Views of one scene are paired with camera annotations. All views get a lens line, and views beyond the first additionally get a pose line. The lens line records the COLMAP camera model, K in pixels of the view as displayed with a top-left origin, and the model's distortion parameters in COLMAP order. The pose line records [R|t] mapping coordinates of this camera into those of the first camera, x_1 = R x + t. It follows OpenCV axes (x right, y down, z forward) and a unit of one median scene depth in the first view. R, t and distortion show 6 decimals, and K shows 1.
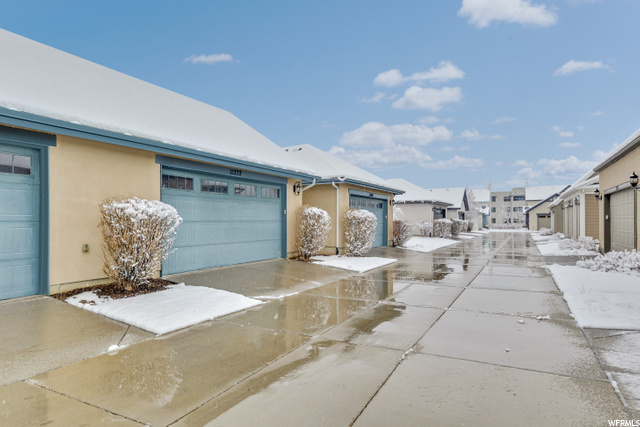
lens RADIAL K [[333.1, 0, 330.1], [0, 333.1, 224.7], [0, 0, 1]] dist [0.018681, -0.000459]
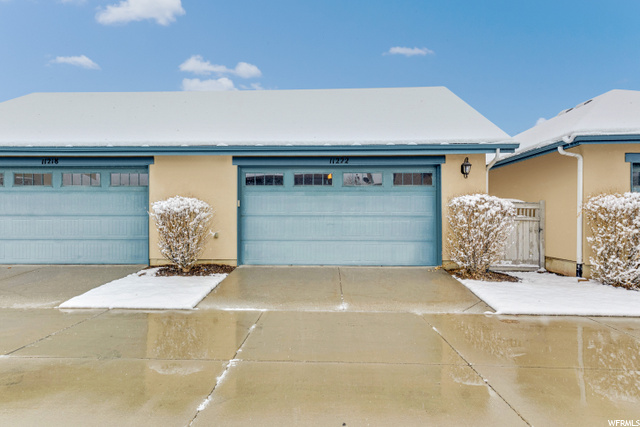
lens RADIAL K [[284.1, 0, 320.0], [0, 284.1, 213.5], [0, 0, 1]] dist [0.000562, 0.000019]
pose [[0.485352, -0.007534, -0.874287, 0.350746], [-0.011130, 0.999829, -0.014795, -0.005204], [0.874248, 0.016911, 0.485185, 0.599442]]
